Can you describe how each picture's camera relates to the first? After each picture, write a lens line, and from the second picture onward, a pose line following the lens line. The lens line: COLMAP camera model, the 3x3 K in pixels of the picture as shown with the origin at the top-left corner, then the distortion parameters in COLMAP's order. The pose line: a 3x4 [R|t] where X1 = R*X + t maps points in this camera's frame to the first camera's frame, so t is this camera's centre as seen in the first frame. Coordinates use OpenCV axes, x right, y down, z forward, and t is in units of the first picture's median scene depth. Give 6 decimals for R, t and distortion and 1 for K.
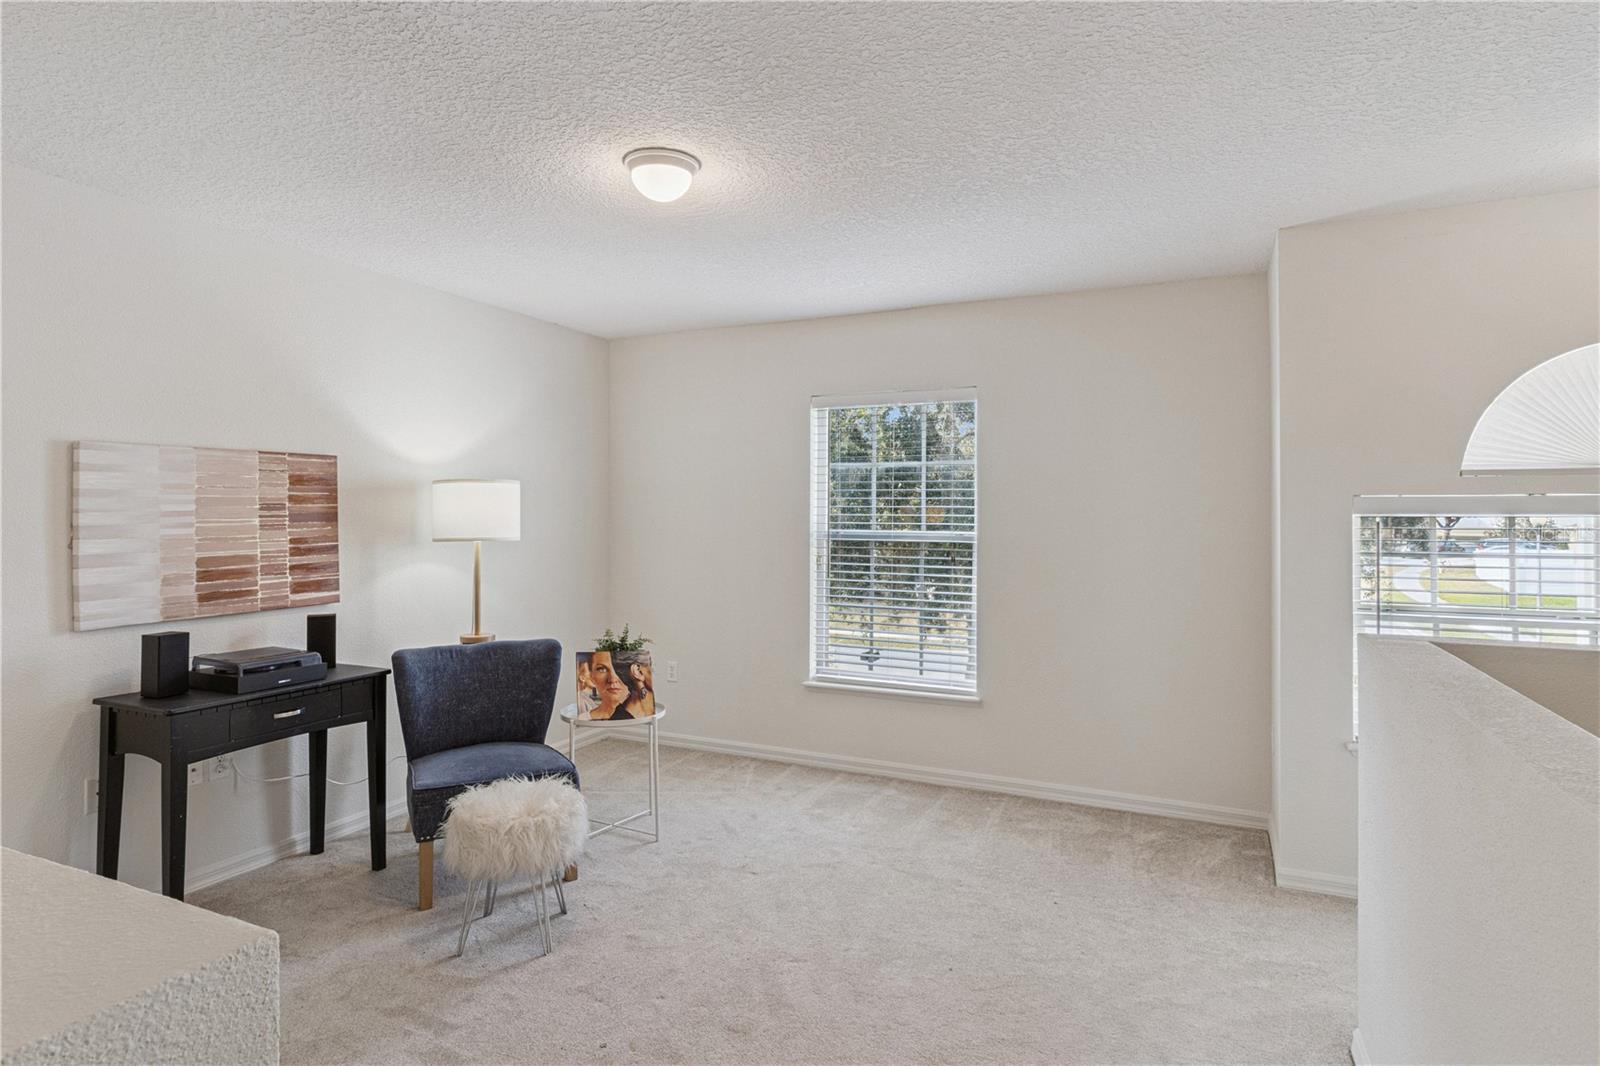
lens RADIAL K [[894.1, 0, 811.4], [0, 894.1, 504.9], [0, 0, 1]] dist [0.002656, 0.000661]
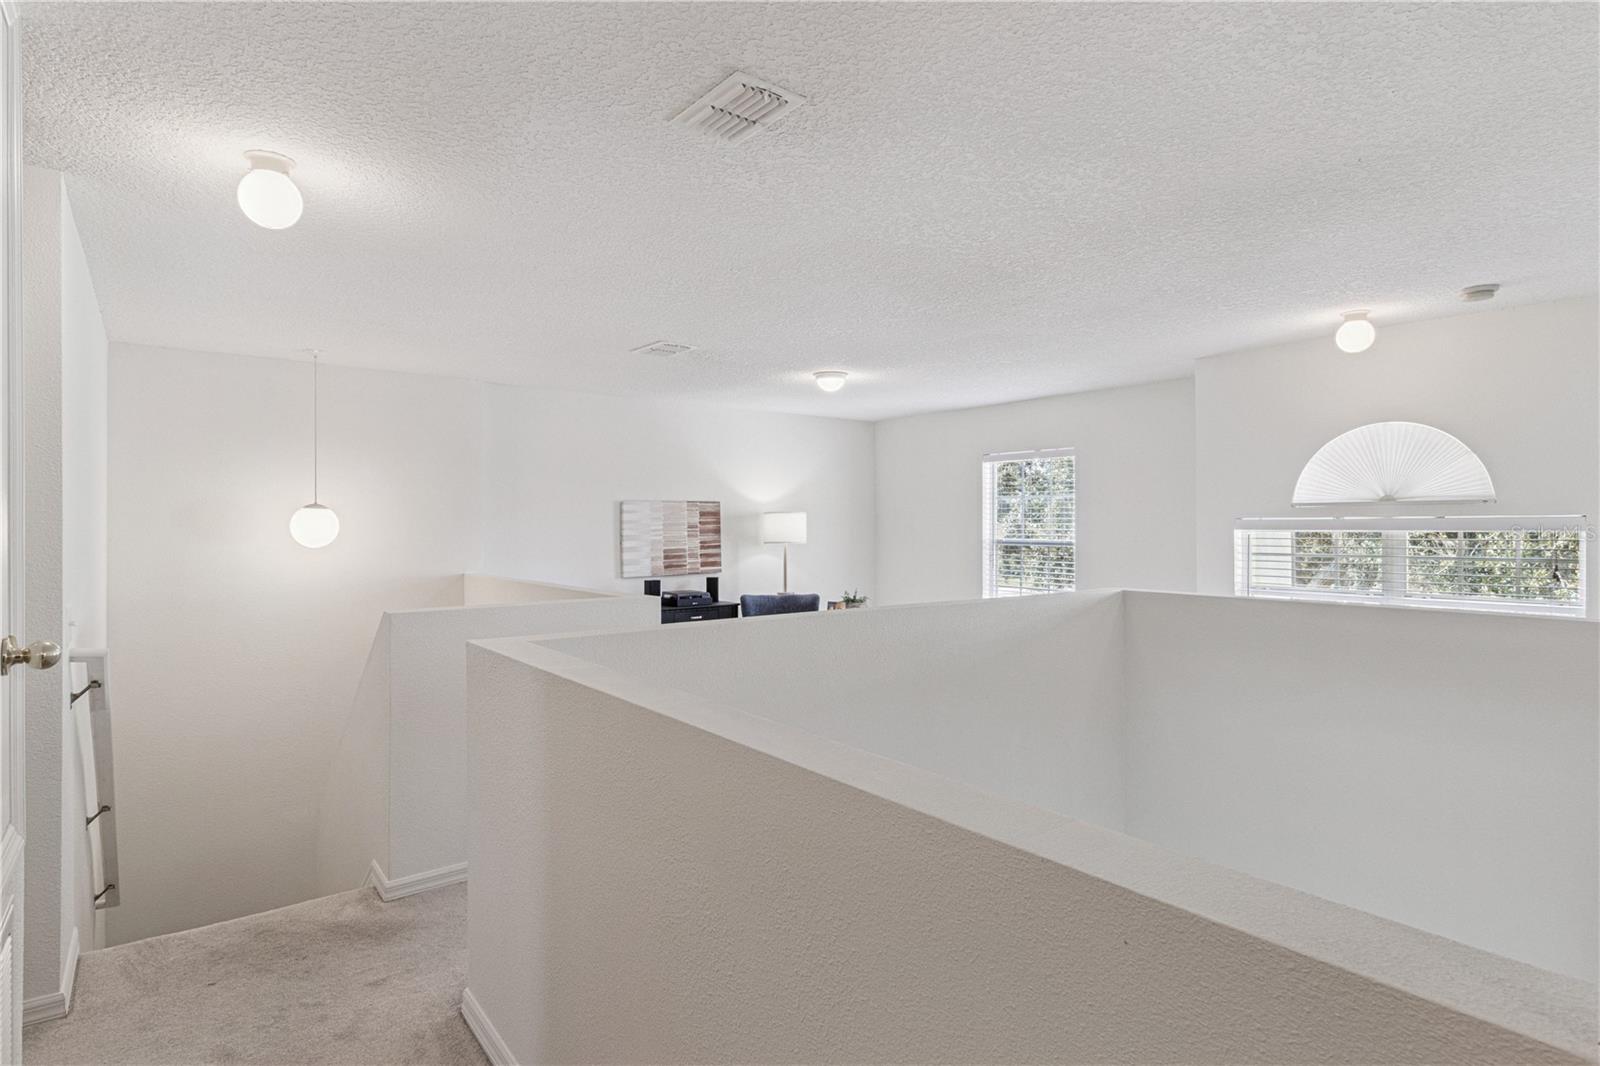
lens RADIAL K [[812.9, 0, 777.0], [0, 812.9, 512.1], [0, 0, 1]] dist [-0.002651, -0.002942]
pose [[0.885126, -0.010609, -0.465231, 0.497924], [0.008332, 0.999941, -0.006951, -0.017727], [0.465277, 0.002276, 0.885162, -0.652335]]
